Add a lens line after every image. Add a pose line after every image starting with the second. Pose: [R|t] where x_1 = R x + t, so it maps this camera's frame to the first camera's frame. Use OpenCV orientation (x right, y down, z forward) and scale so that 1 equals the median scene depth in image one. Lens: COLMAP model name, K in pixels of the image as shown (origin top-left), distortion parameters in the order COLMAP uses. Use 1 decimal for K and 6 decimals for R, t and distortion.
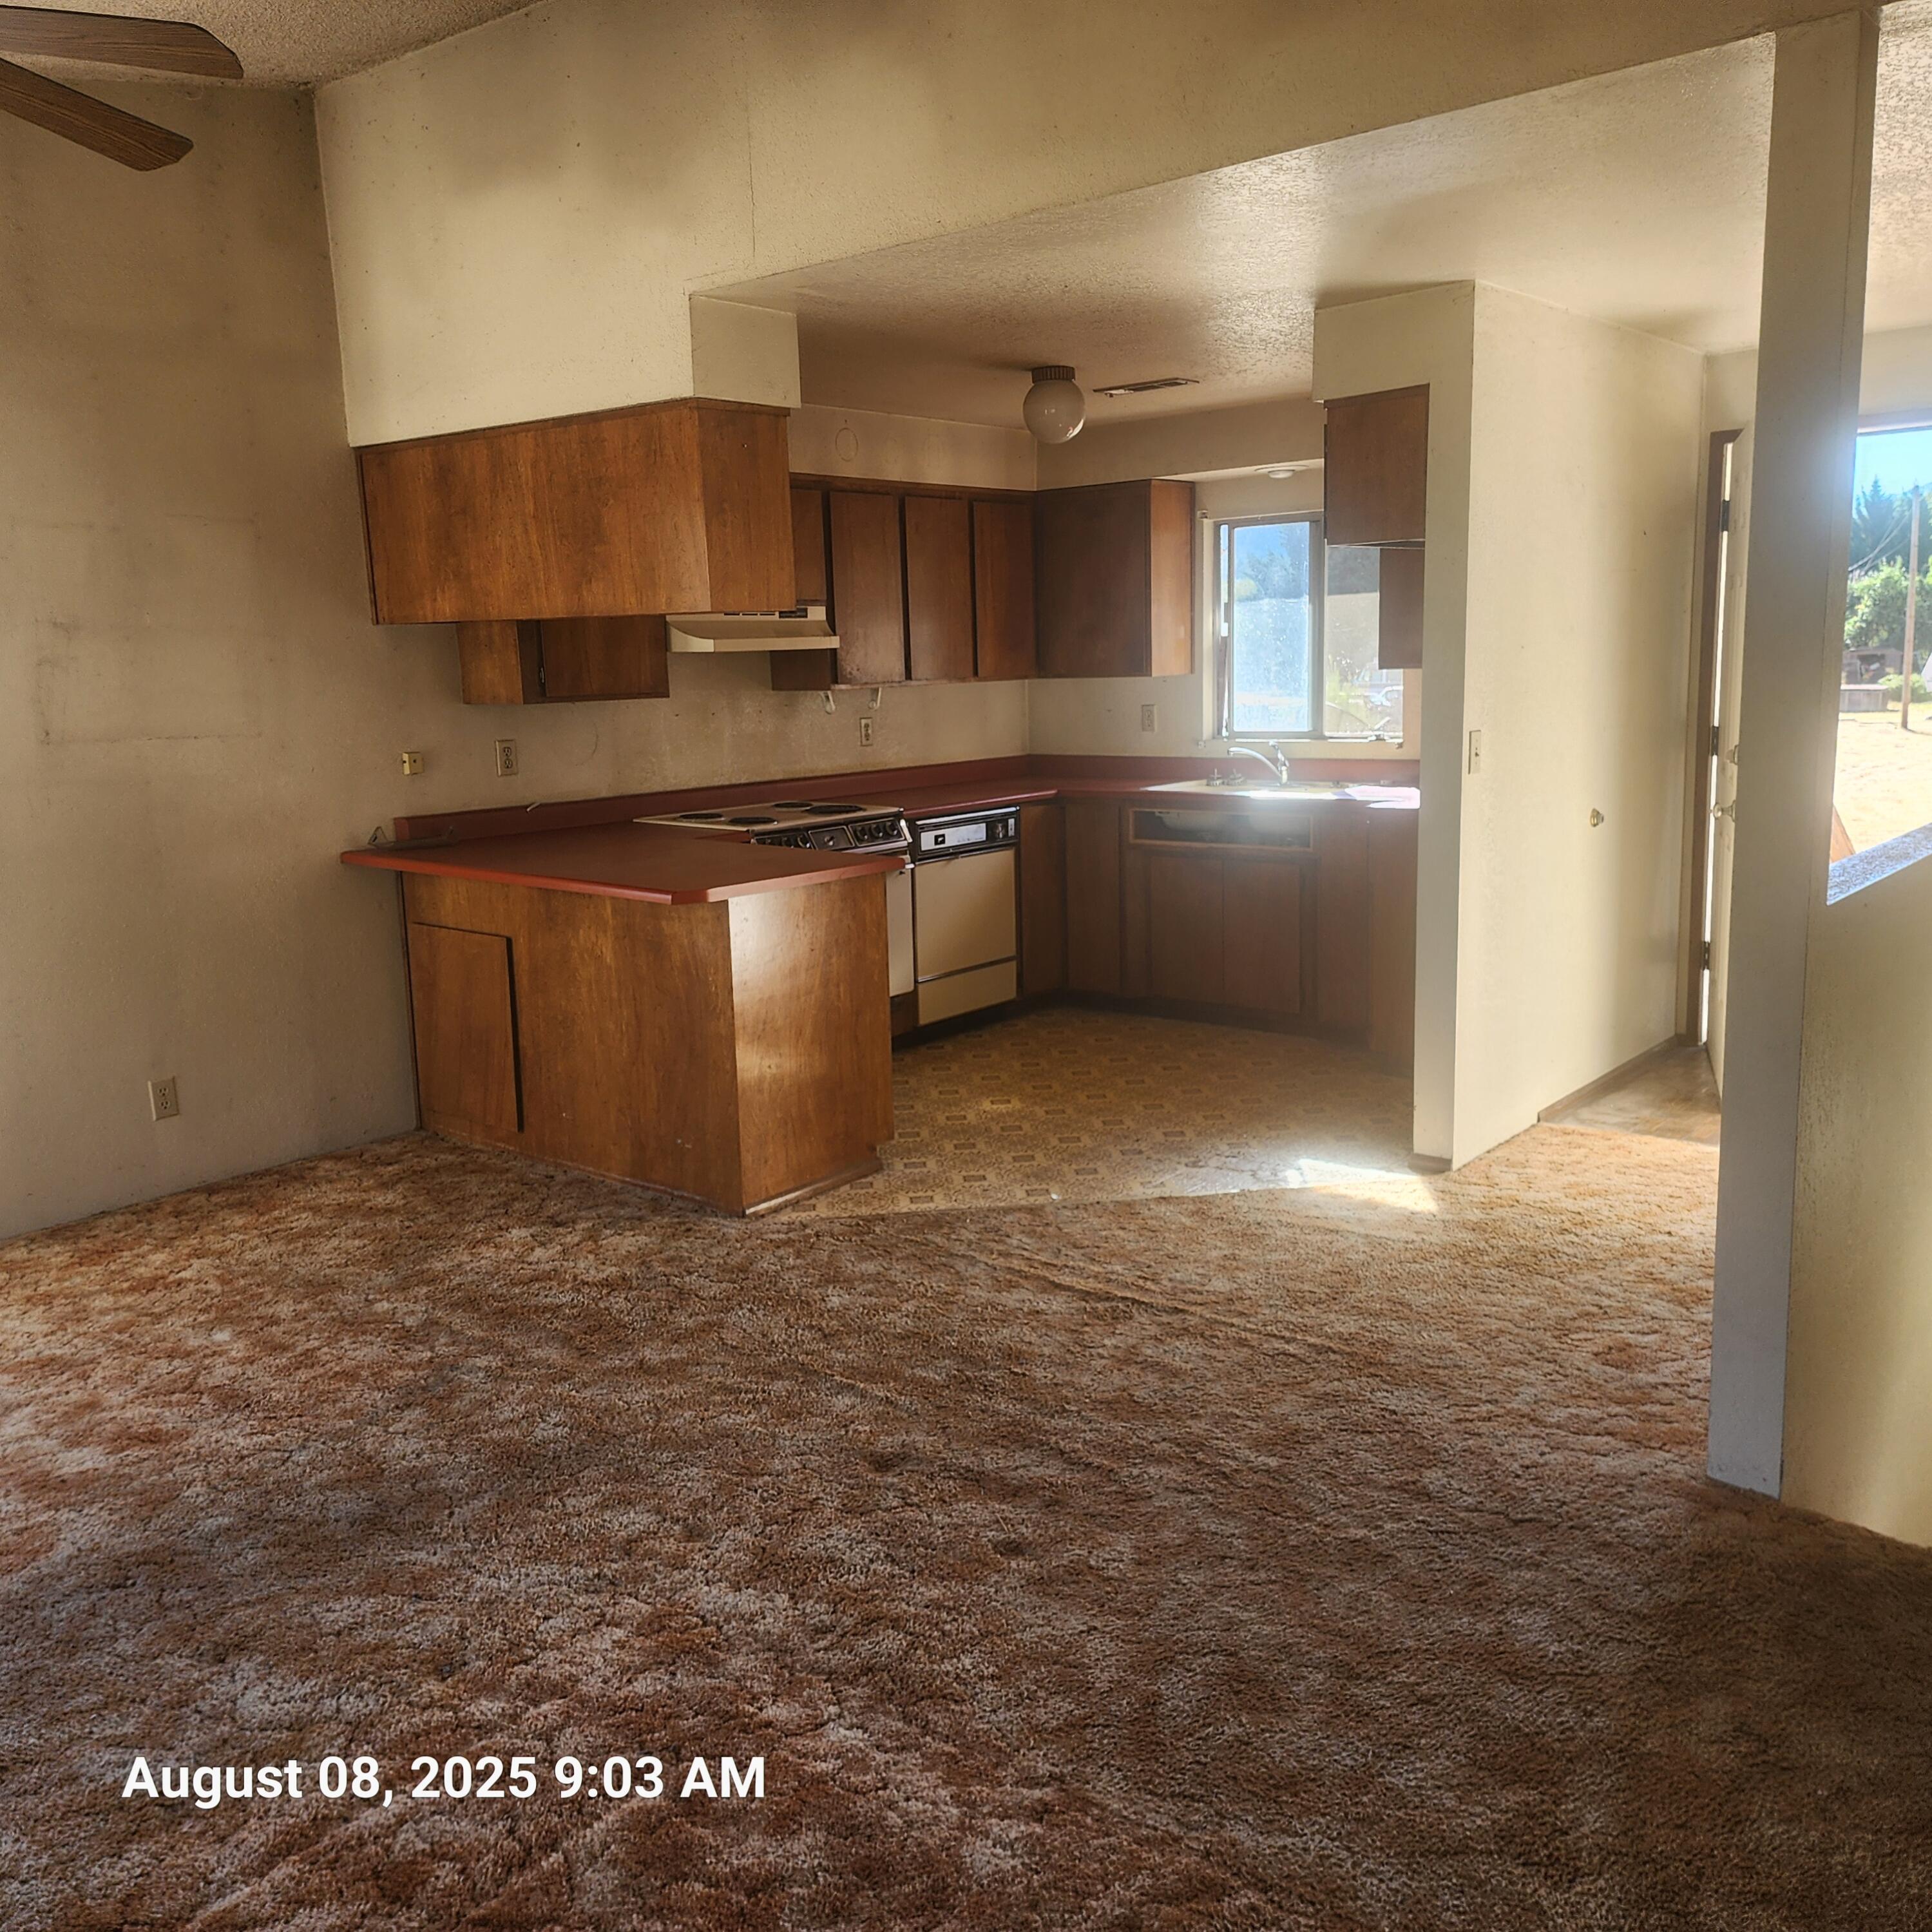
lens RADIAL K [[1752.4, 0, 966.0], [0, 1752.4, 966.0], [0, 0, 1]] dist [0.042446, -0.014514]
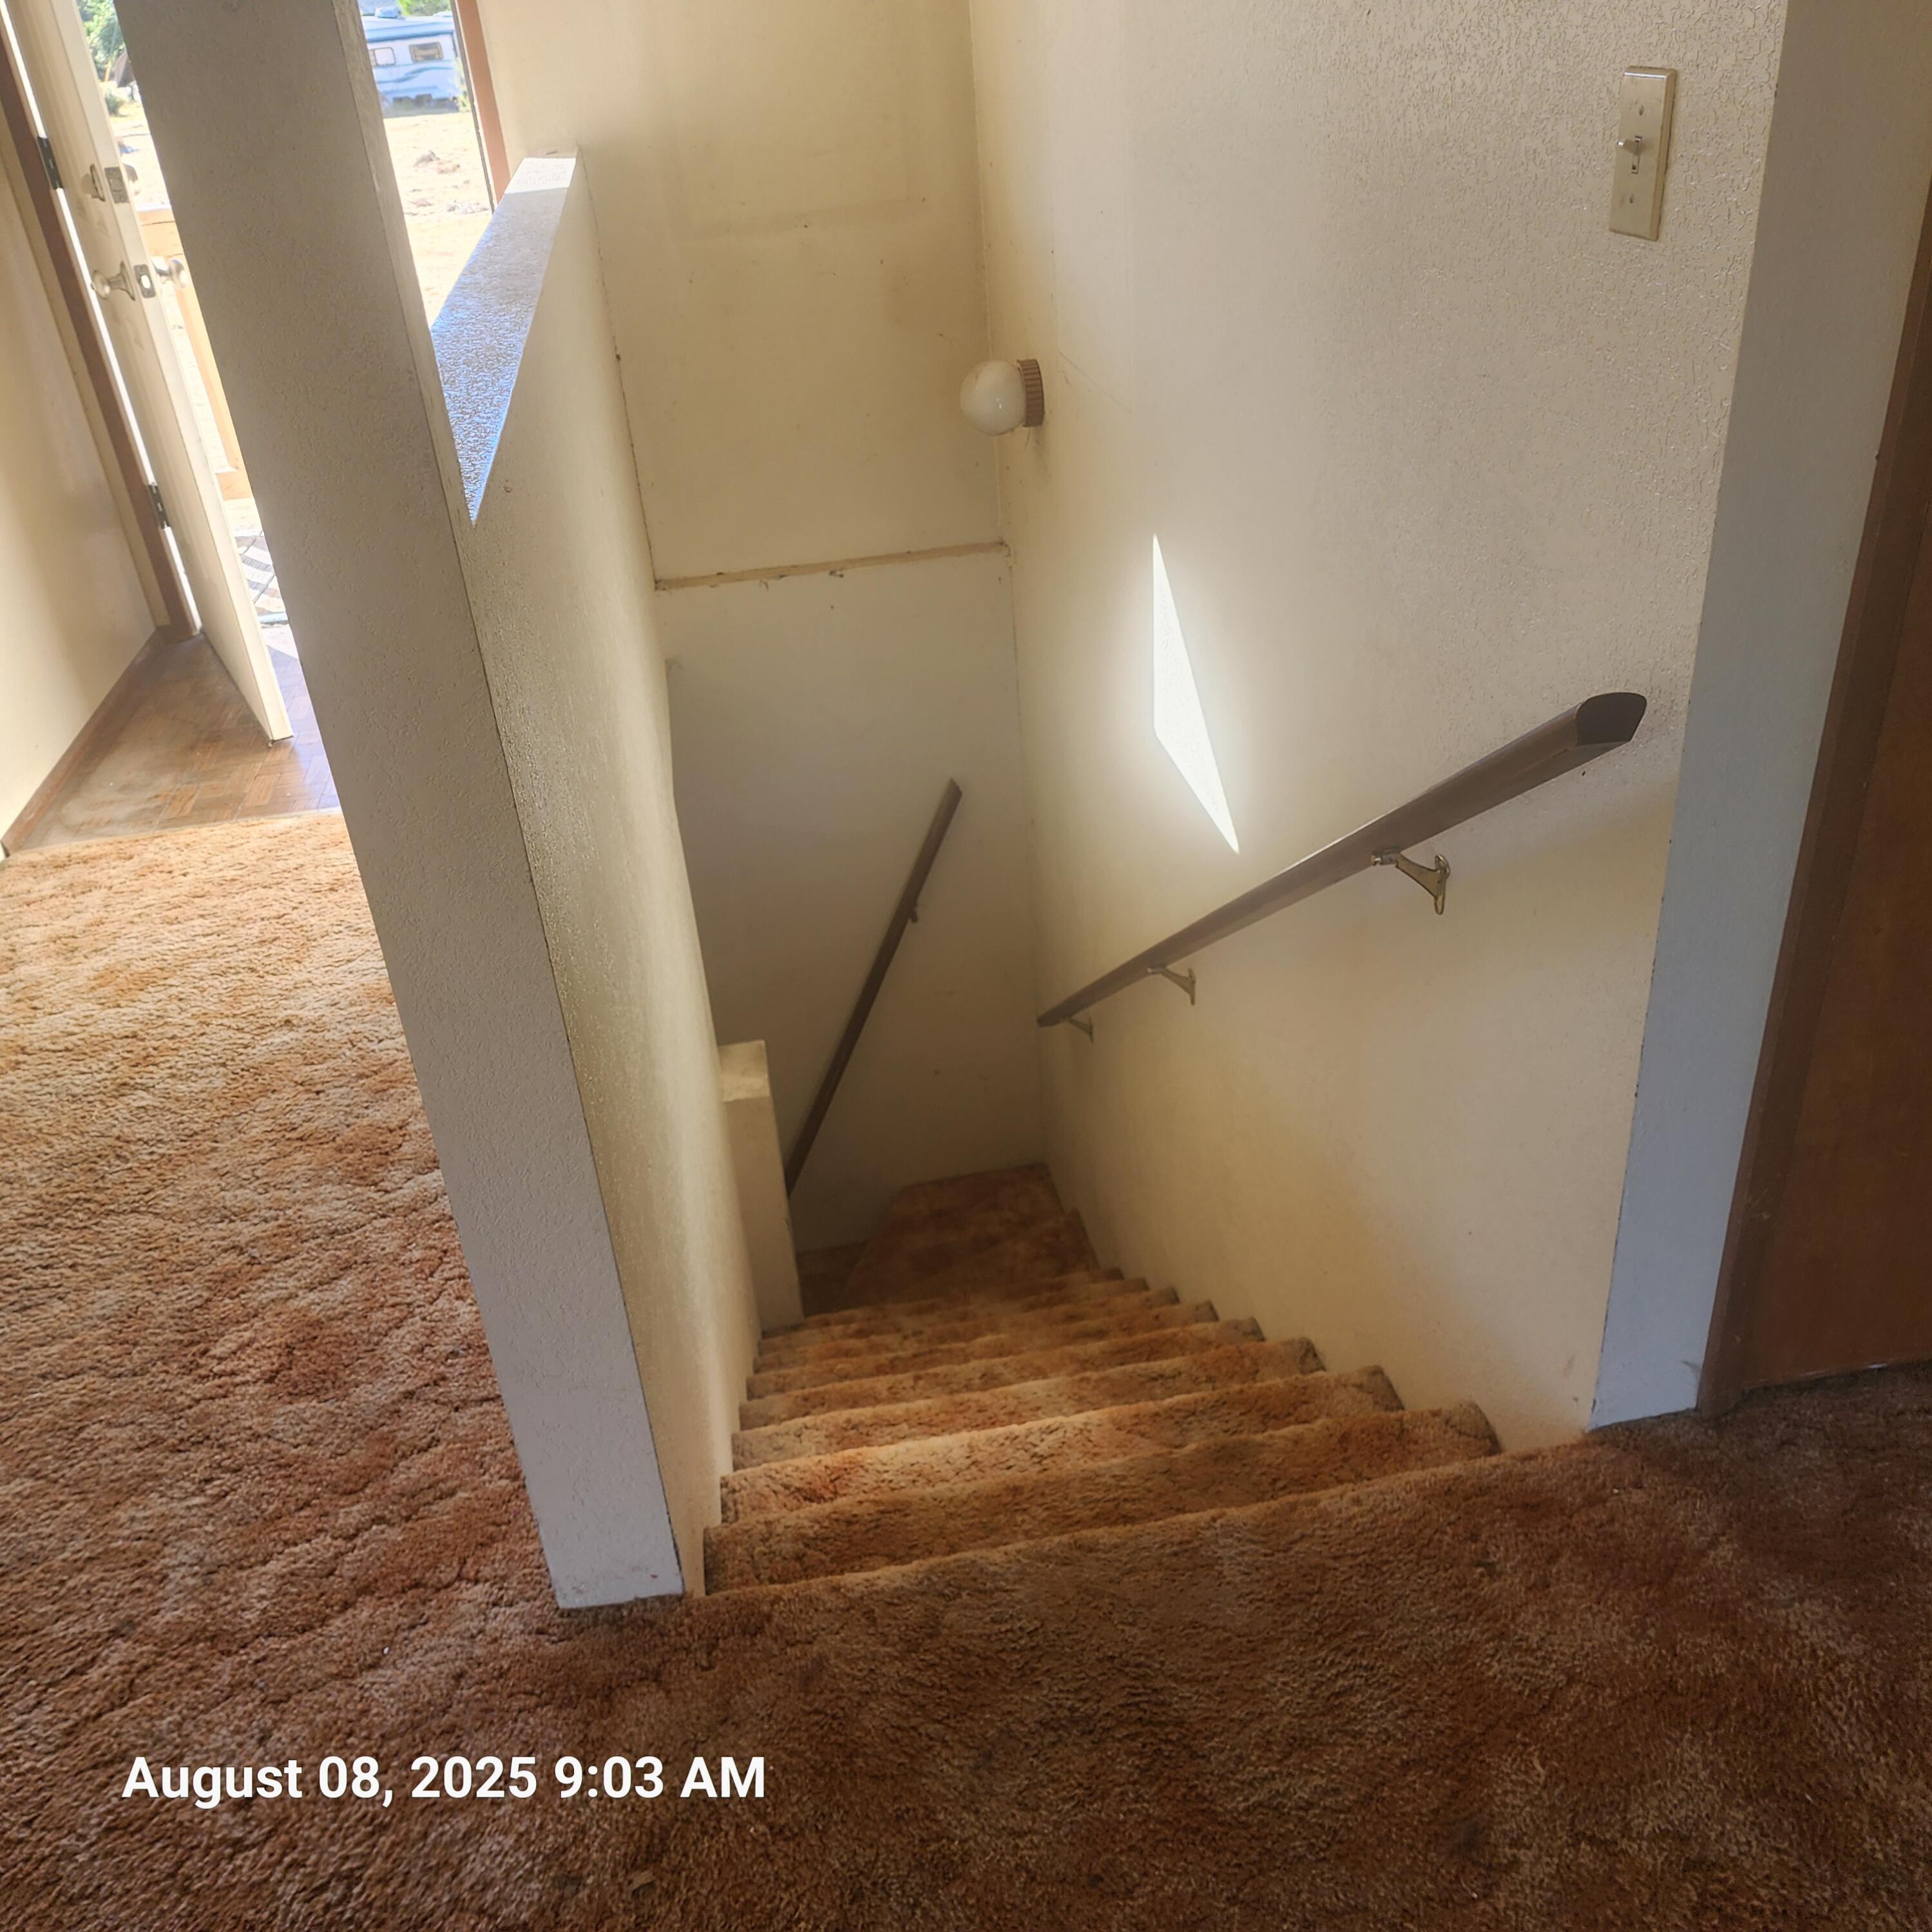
lens RADIAL K [[1752.4, 0, 966.0], [0, 1752.4, 966.0], [0, 0, 1]] dist [0.042446, -0.014514]
pose [[0.661258, -0.389916, 0.640861, 0.172444], [0.186434, 0.912918, 0.363075, -0.051266], [-0.726622, -0.120608, 0.676368, 0.423747]]
